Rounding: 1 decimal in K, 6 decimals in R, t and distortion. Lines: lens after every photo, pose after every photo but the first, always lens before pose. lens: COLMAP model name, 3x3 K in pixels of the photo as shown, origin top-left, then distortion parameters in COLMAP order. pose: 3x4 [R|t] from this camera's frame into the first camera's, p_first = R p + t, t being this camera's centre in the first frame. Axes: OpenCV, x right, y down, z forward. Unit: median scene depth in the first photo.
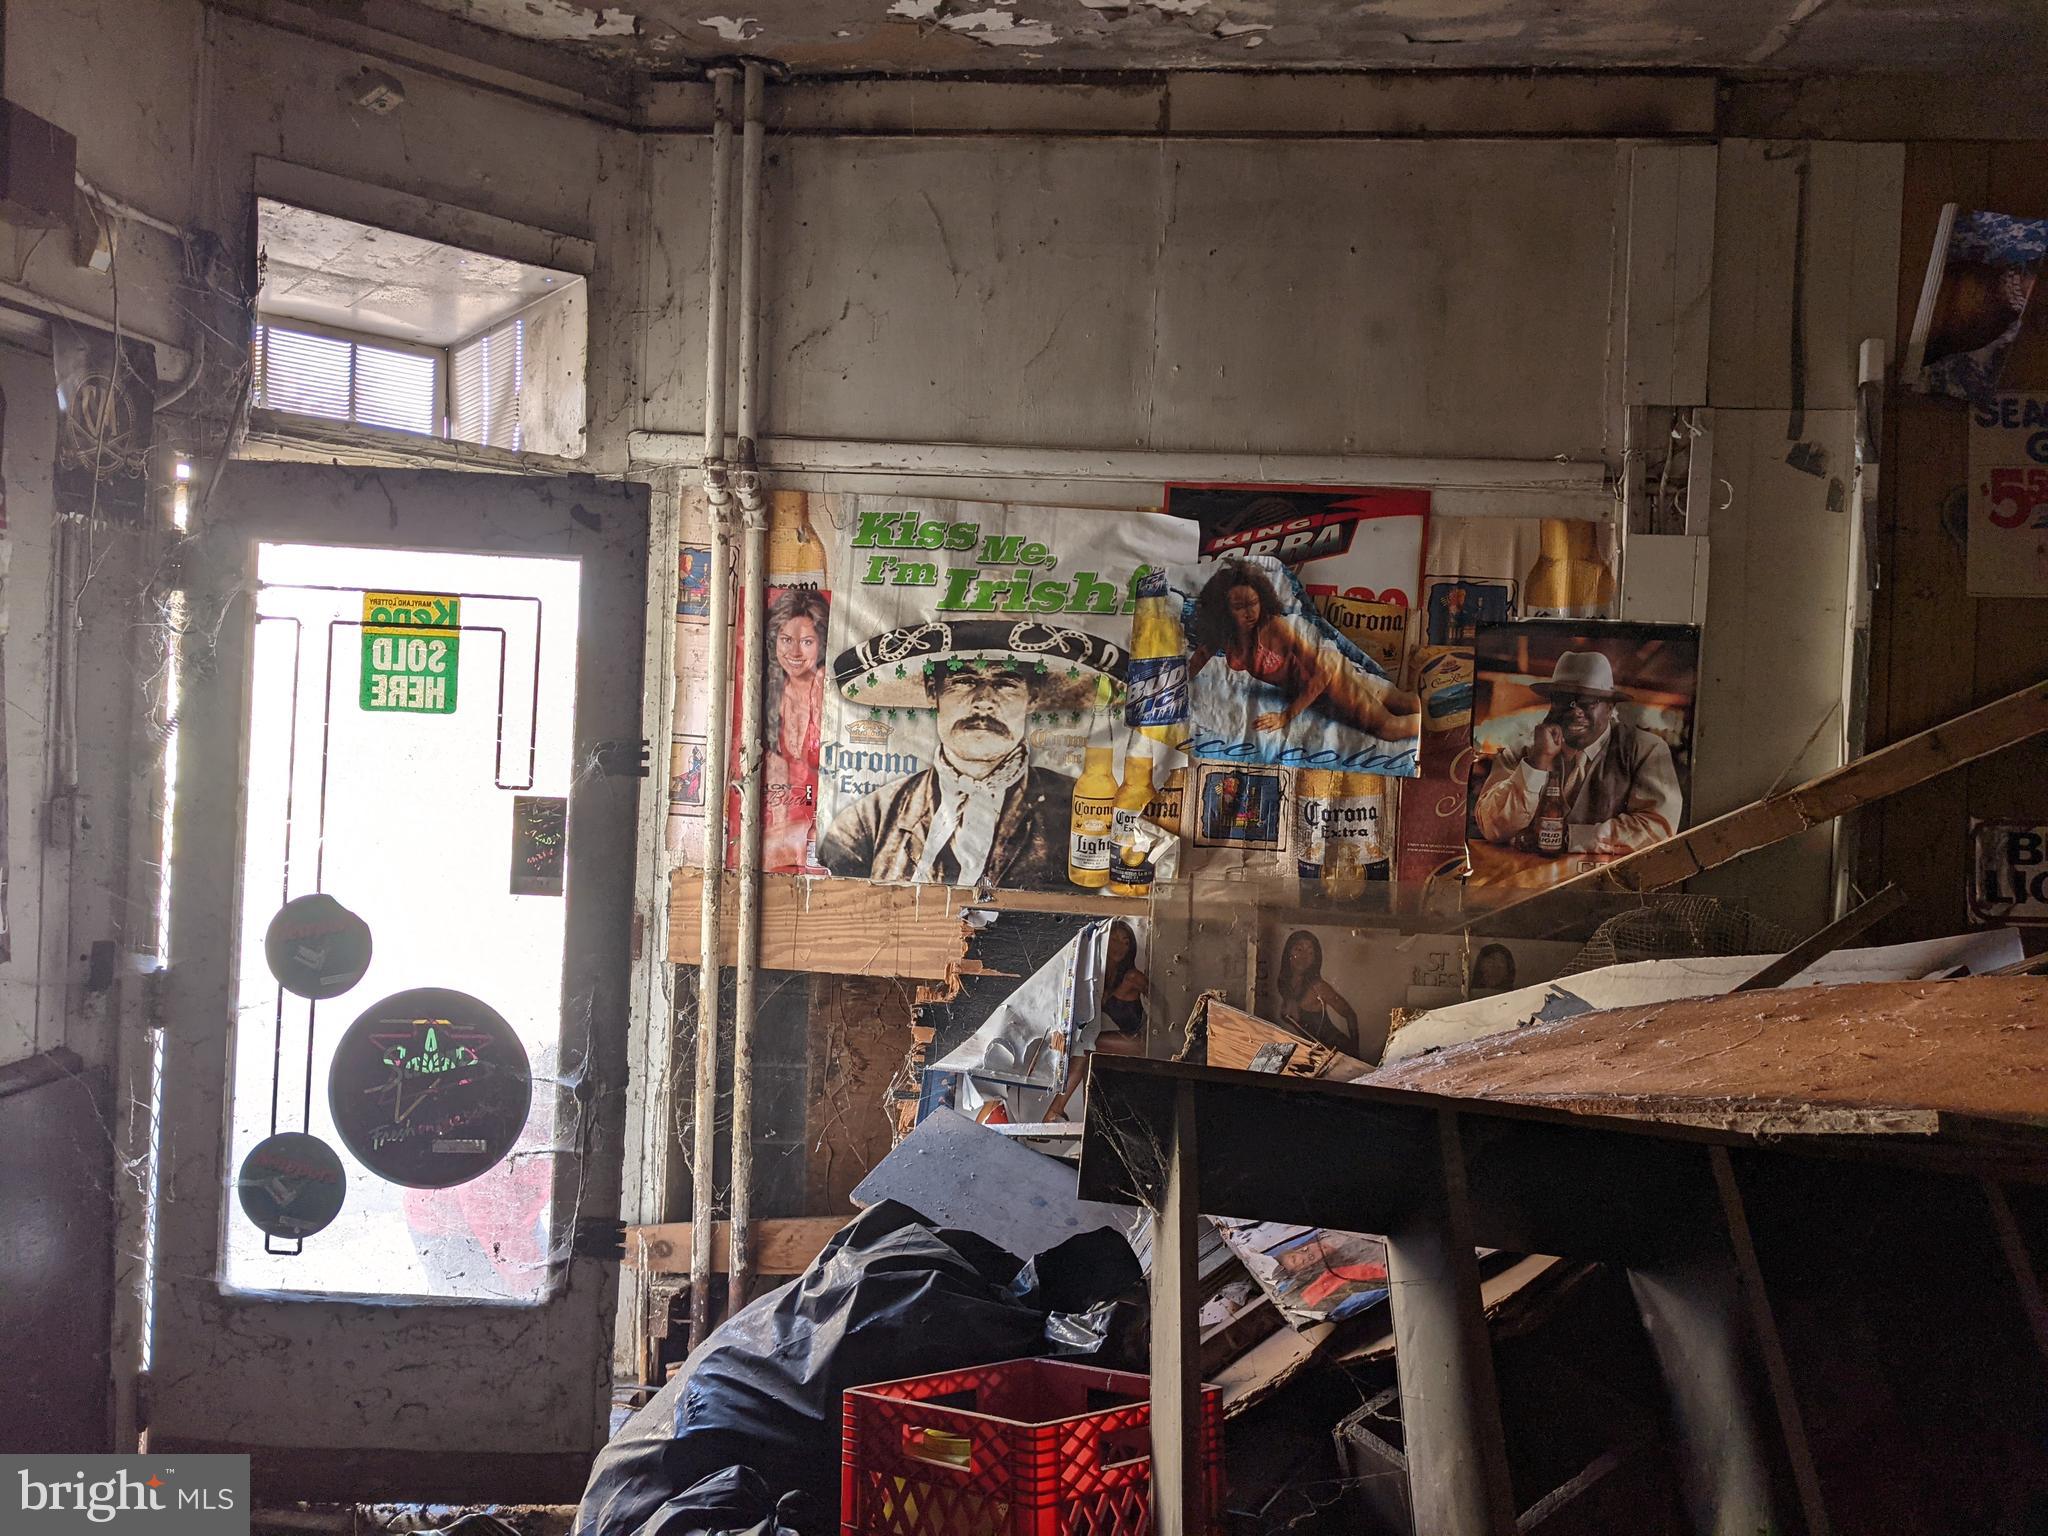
lens RADIAL K [[1574.9, 0, 1024.2], [0, 1574.9, 758.0], [0, 0, 1]] dist [0.058403, -0.075166]
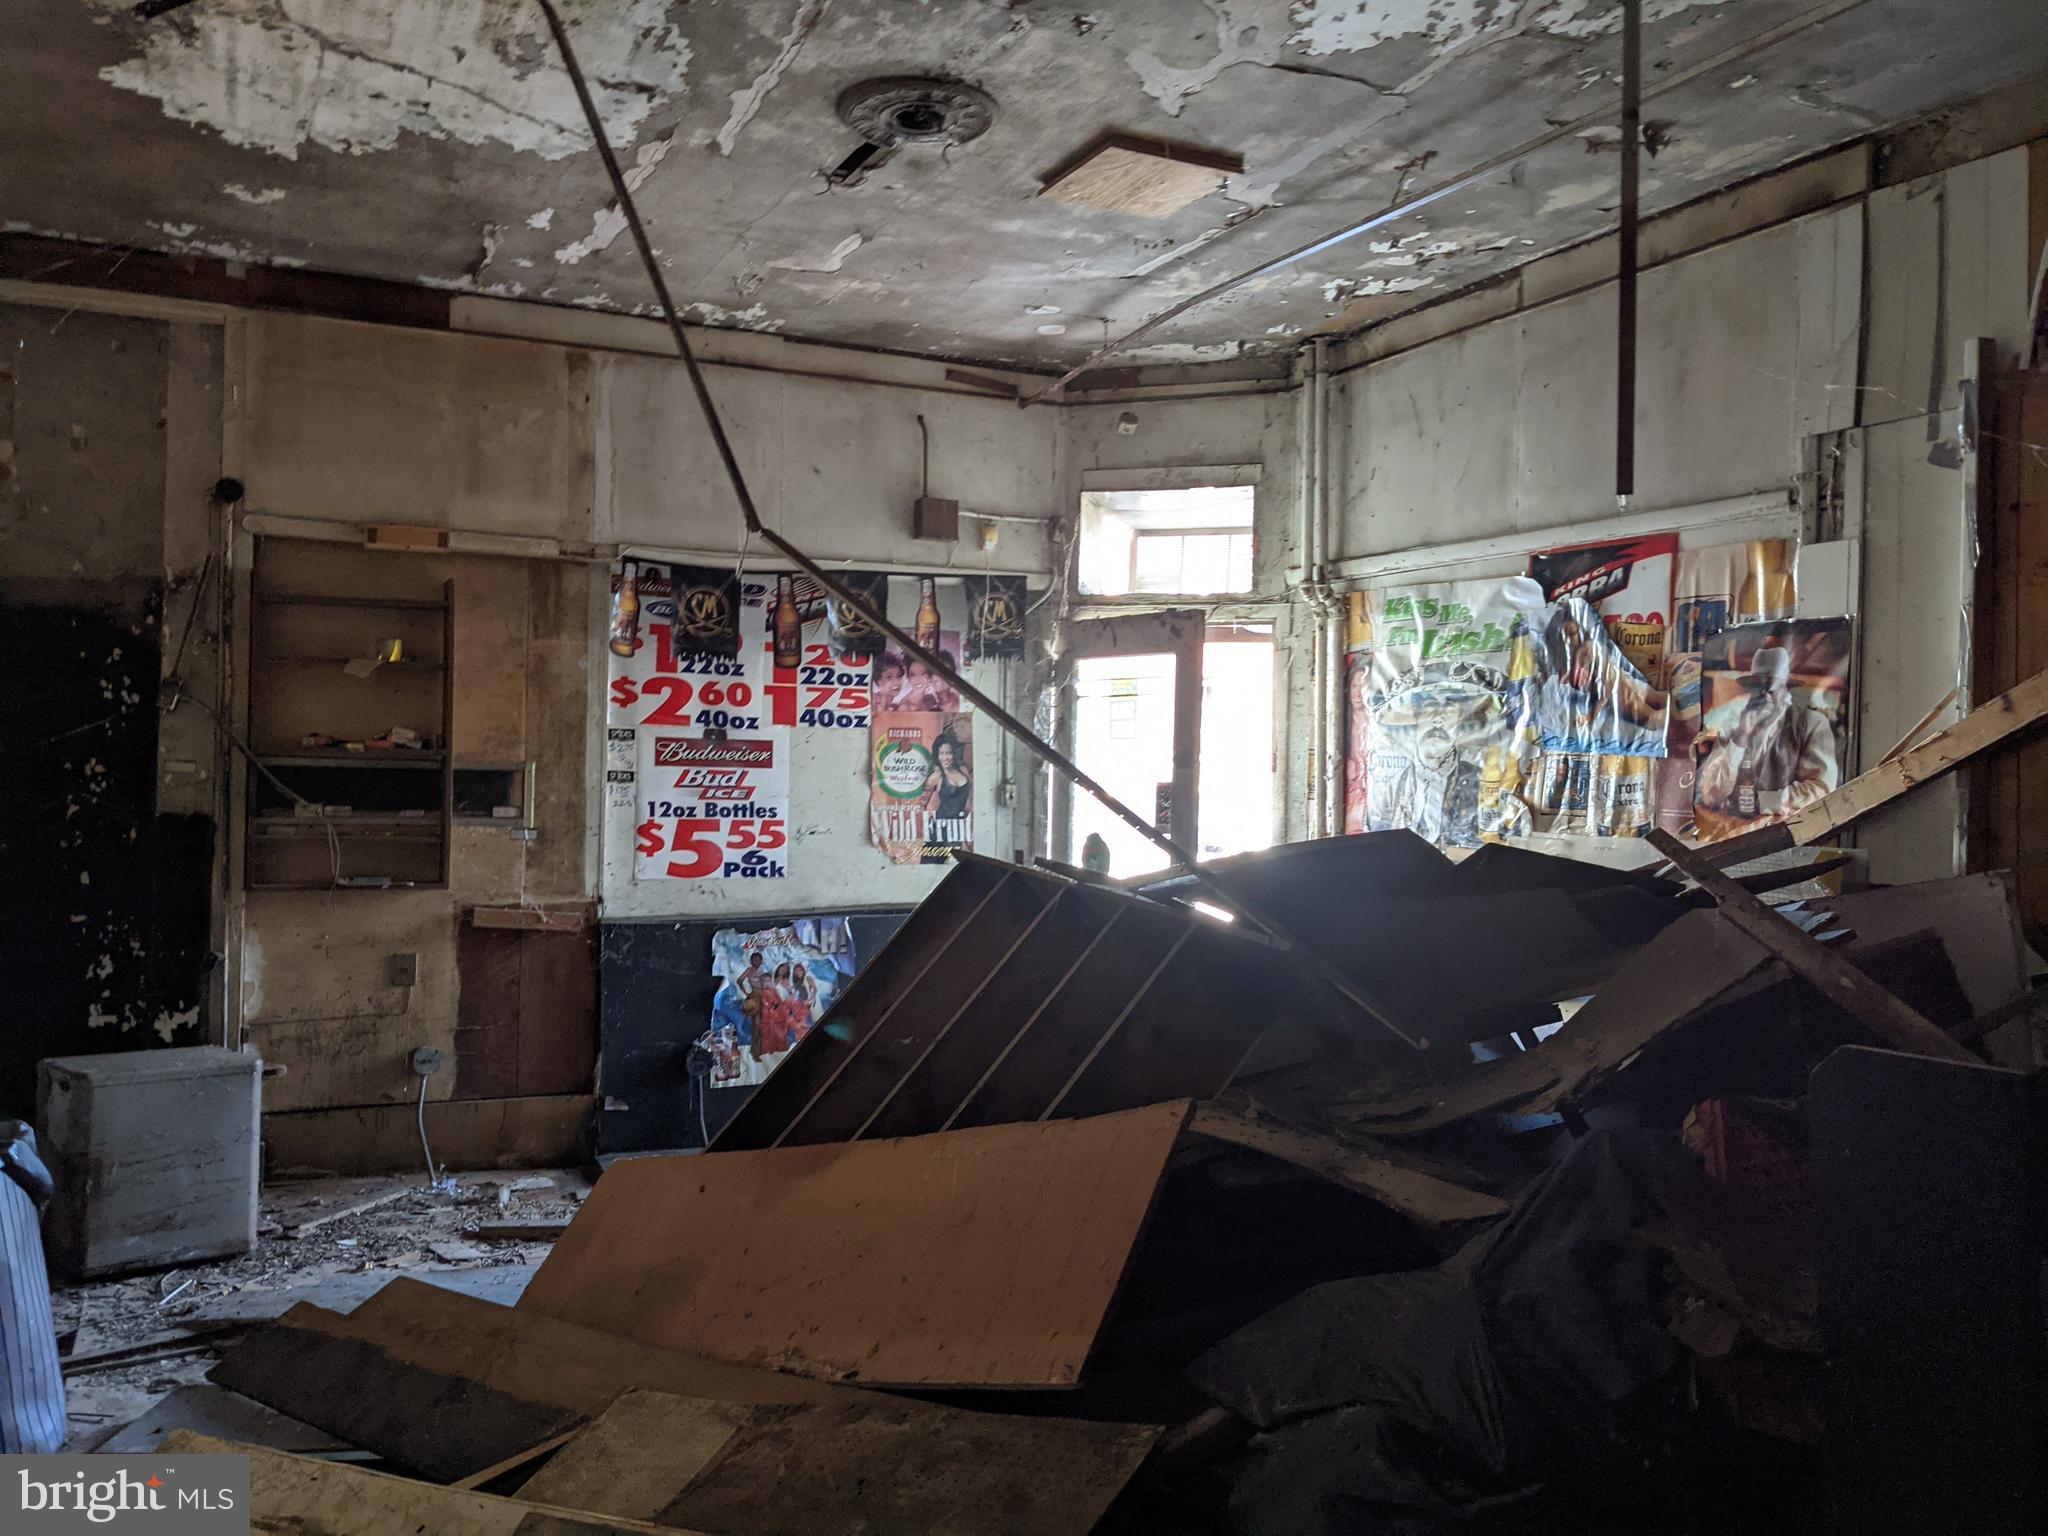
lens RADIAL K [[1613.2, 0, 1014.1], [0, 1613.2, 766.4], [0, 0, 1]] dist [0.066367, -0.079583]
pose [[0.521814, -0.031746, -0.852468, 1.087991], [-0.005668, 0.999156, -0.040678, 0.075410], [0.853040, 0.026059, 0.521194, -0.131934]]
